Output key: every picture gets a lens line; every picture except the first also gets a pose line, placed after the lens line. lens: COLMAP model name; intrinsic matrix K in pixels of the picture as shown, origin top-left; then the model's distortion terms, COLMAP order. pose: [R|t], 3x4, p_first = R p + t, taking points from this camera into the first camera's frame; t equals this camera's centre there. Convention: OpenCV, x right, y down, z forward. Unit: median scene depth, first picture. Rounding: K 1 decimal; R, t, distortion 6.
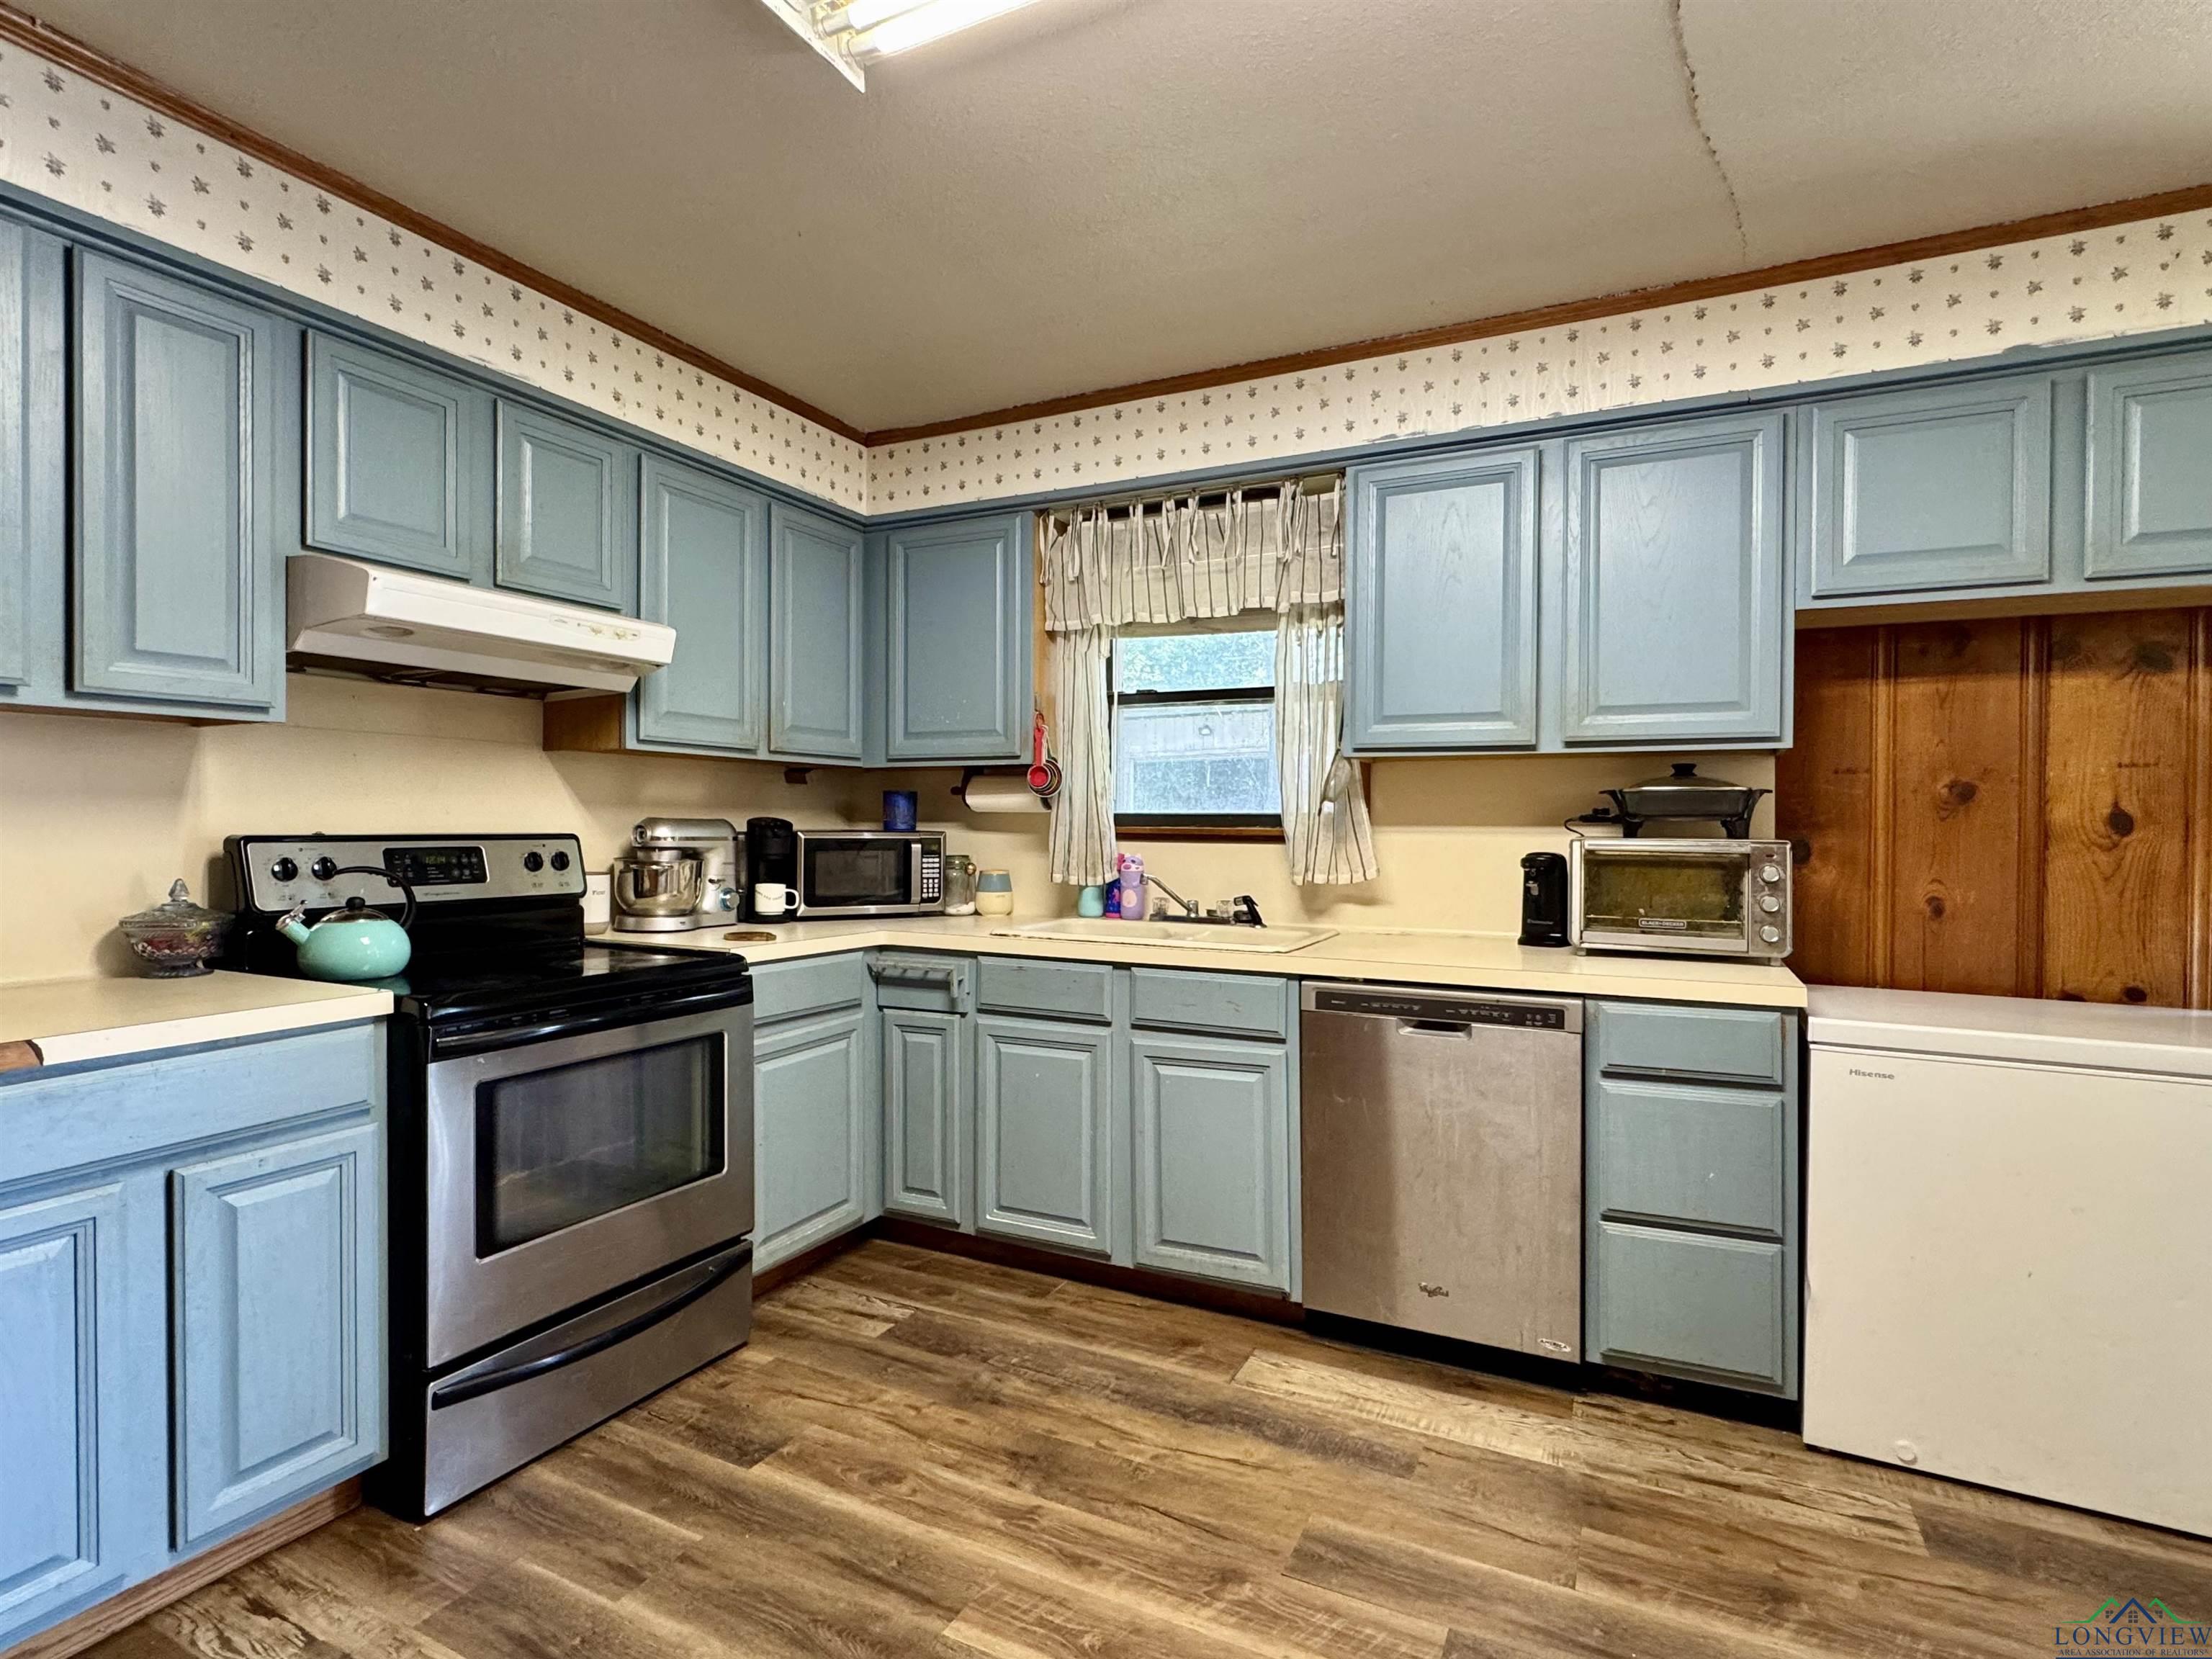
lens RADIAL K [[1095.6, 0, 1098.8], [0, 1095.6, 827.2], [0, 0, 1]] dist [-0.013059, 0.004063]
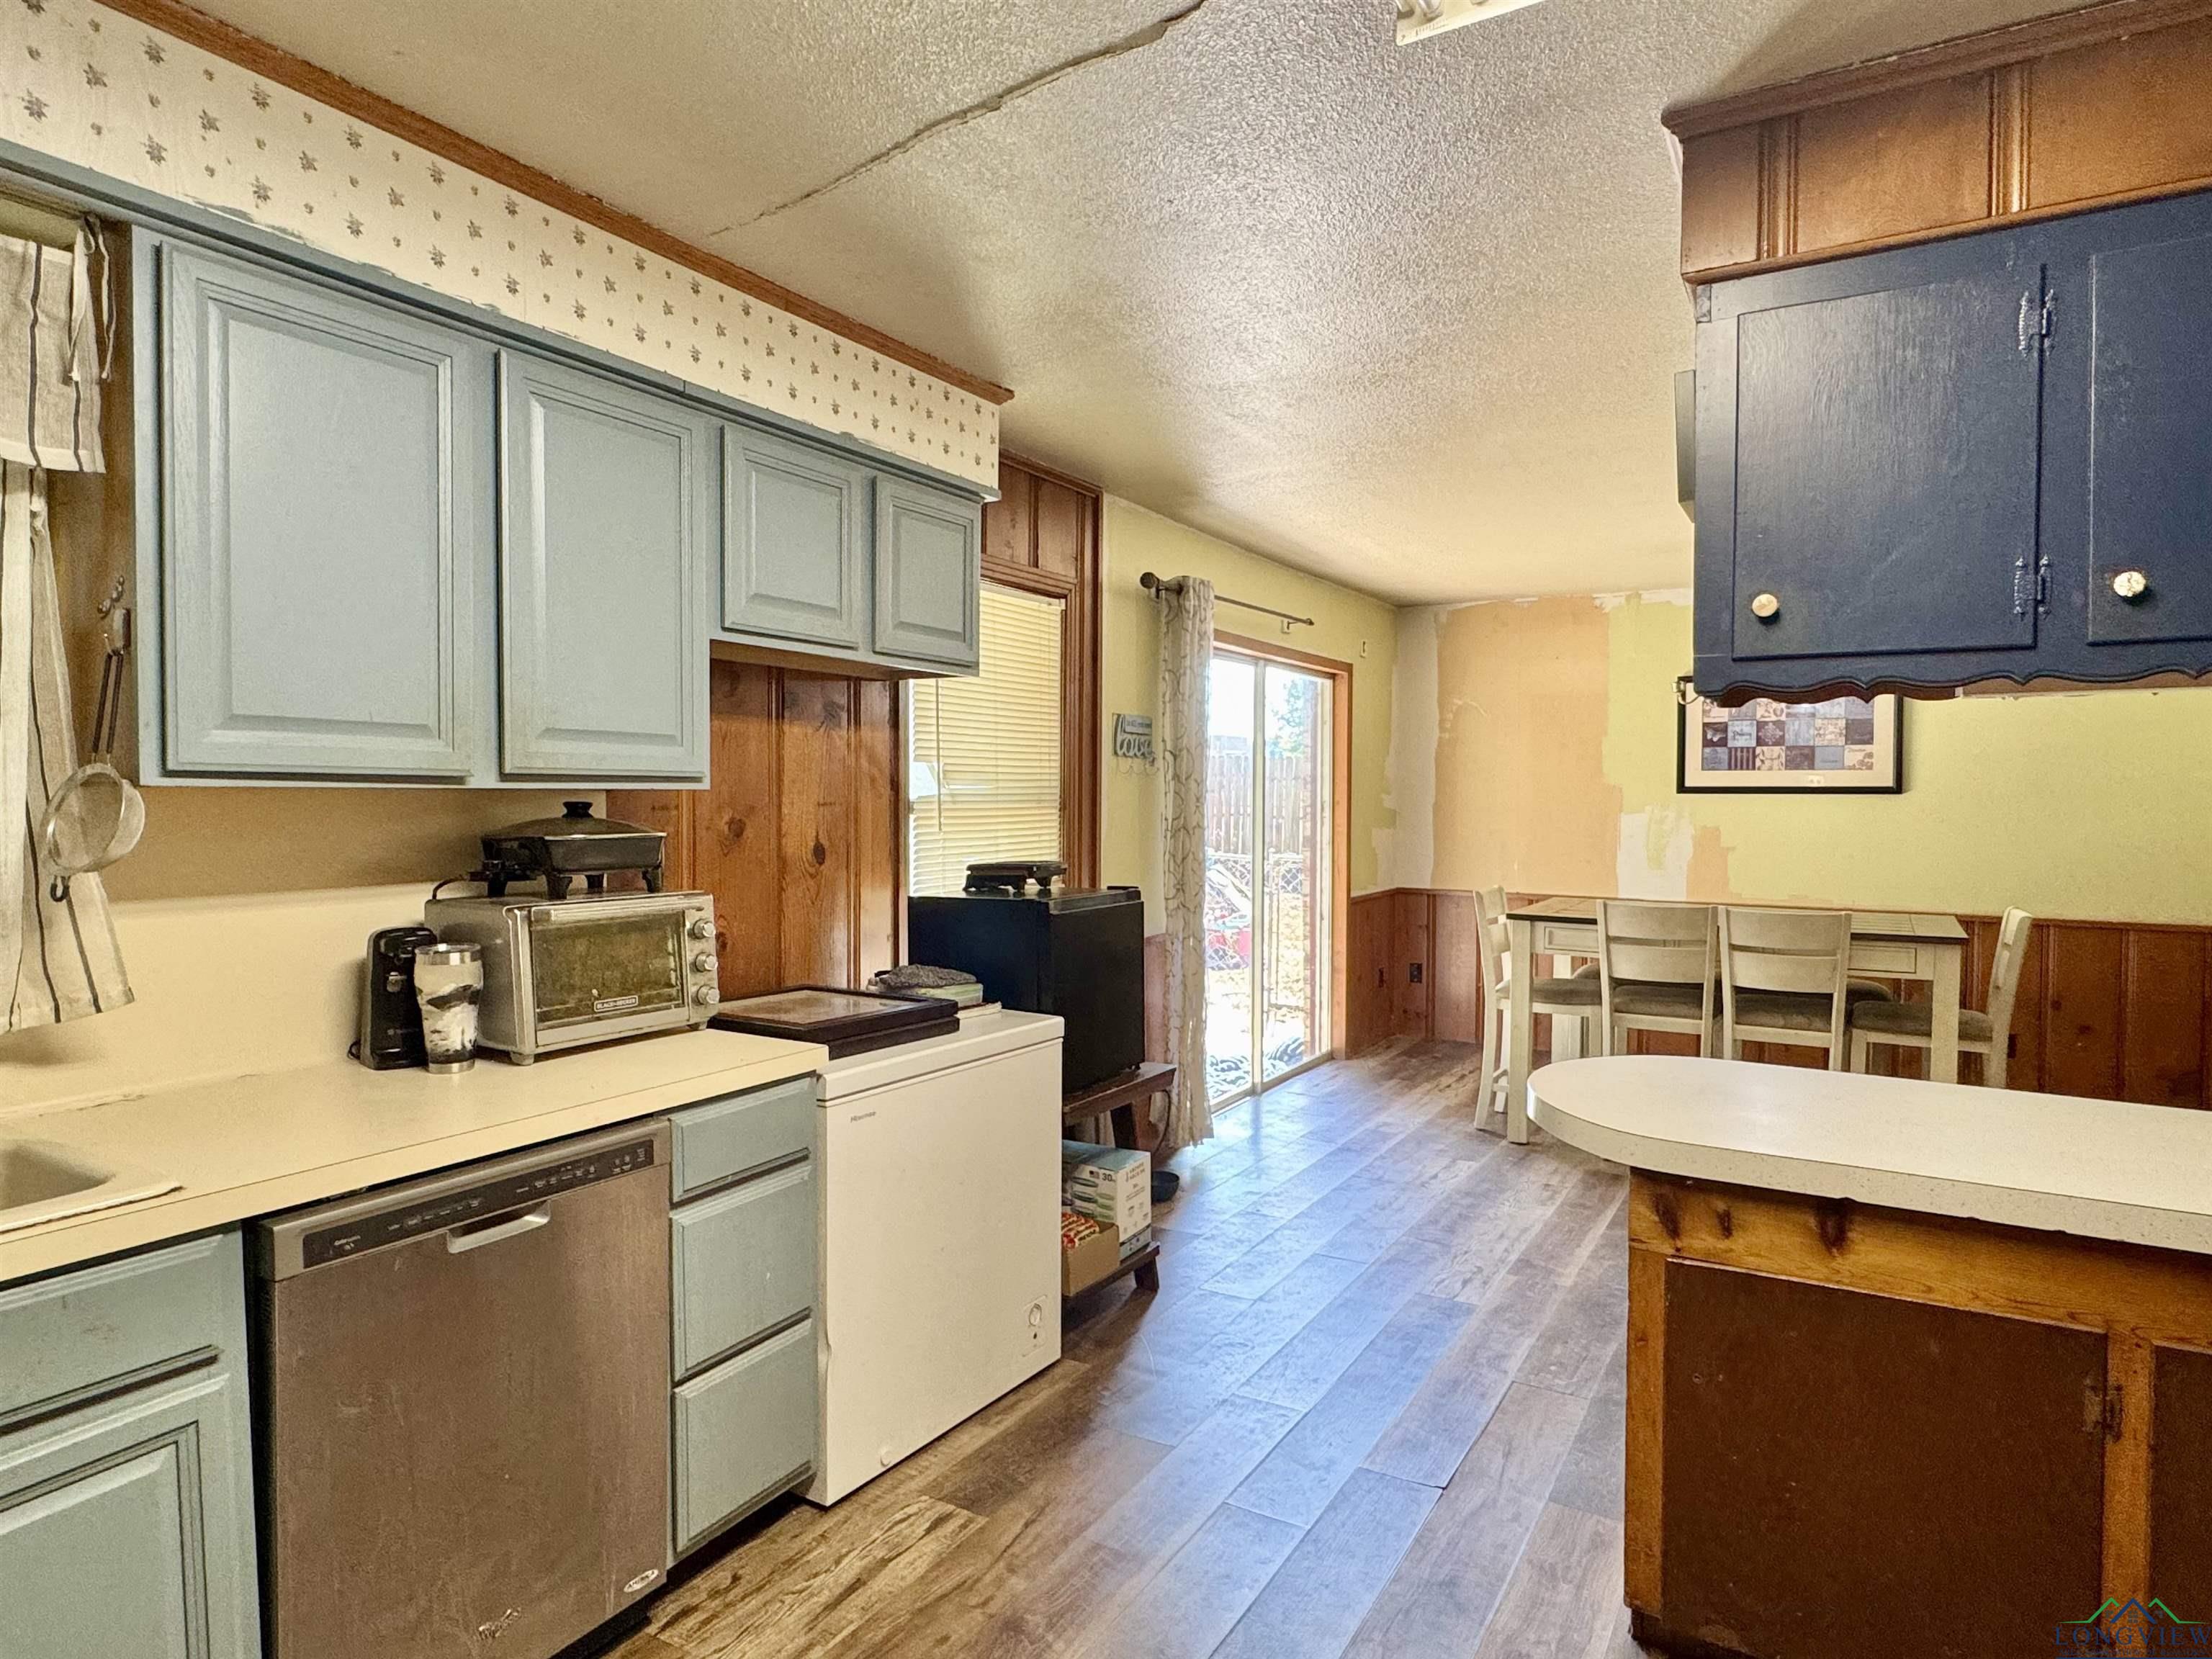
lens RADIAL K [[1286.6, 0, 1090.1], [0, 1286.6, 832.7], [0, 0, 1]] dist [-0.002799, 0.001055]
pose [[0.080191, -0.033855, 0.996204, -0.396971], [0.005417, 0.999423, 0.033528, -0.067909], [-0.996765, 0.002708, 0.080328, 0.567251]]
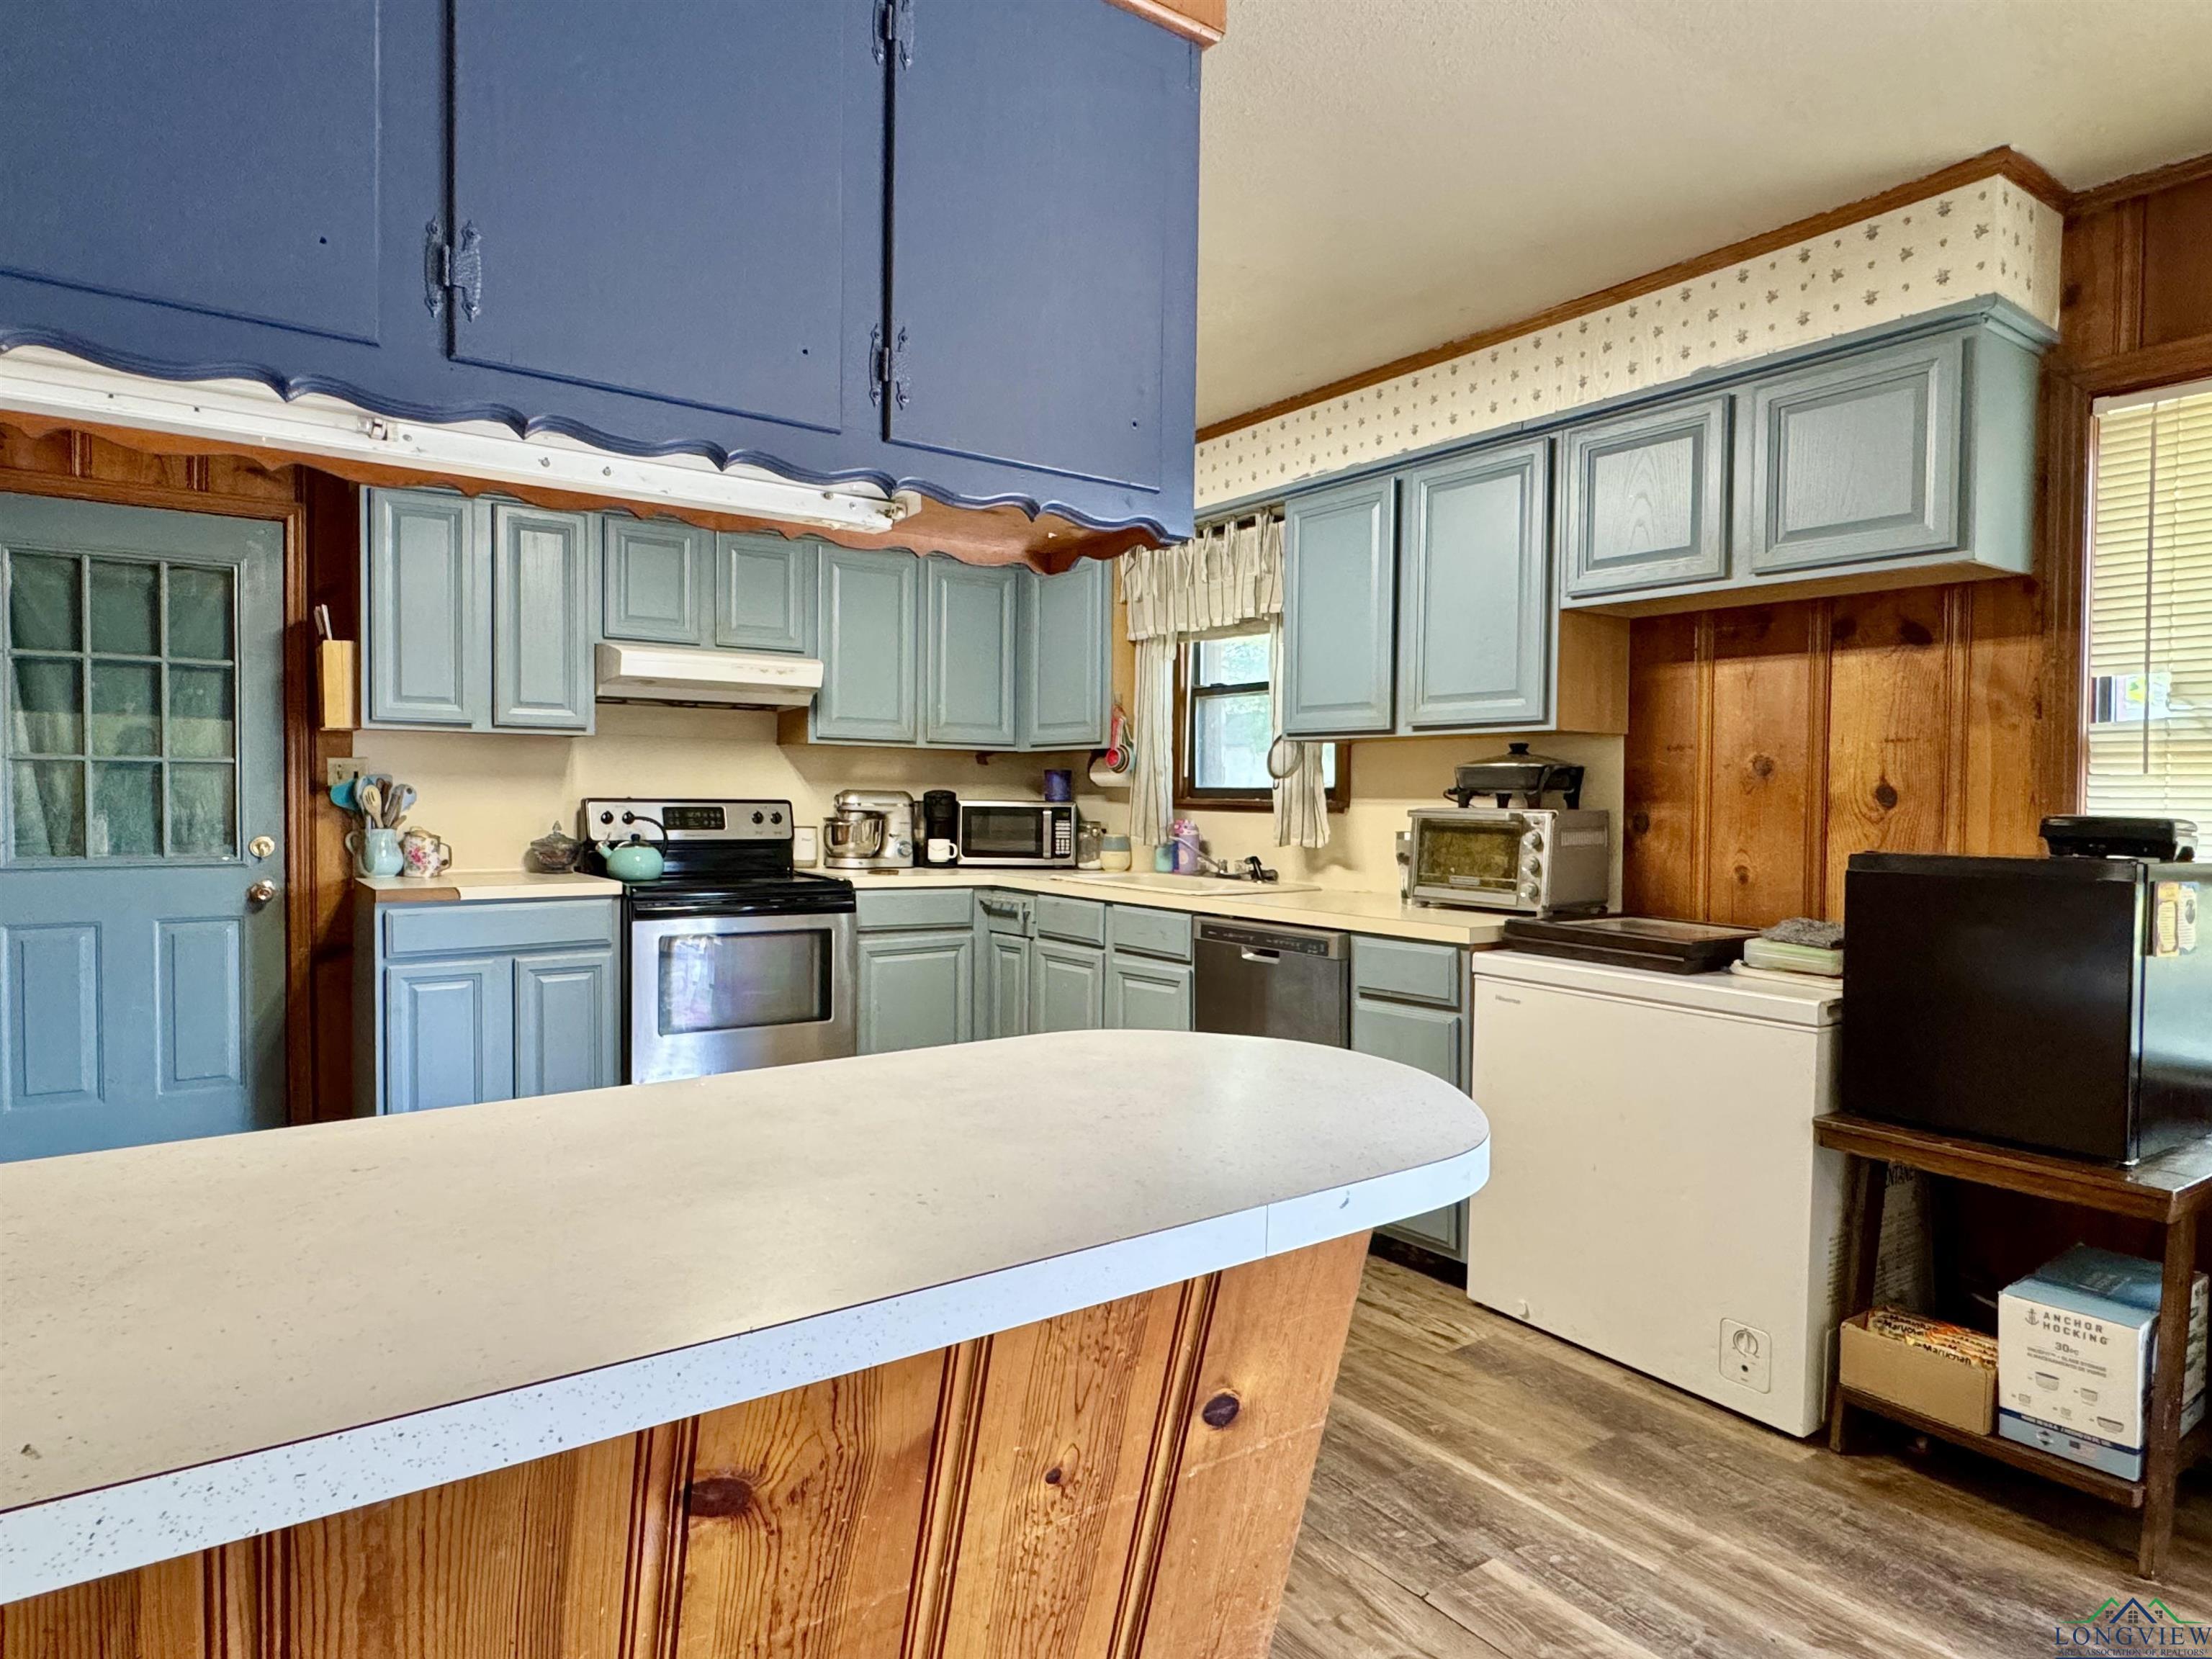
lens RADIAL K [[1286.6, 0, 1100.2], [0, 1286.6, 828.0], [0, 0, 1]] dist [-0.002799, 0.001055]
pose [[0.883805, 0.015962, -0.467584, 0.809047], [-0.008294, 0.999795, 0.018454, 0.009052], [0.467783, -0.012431, 0.883756, -0.404322]]
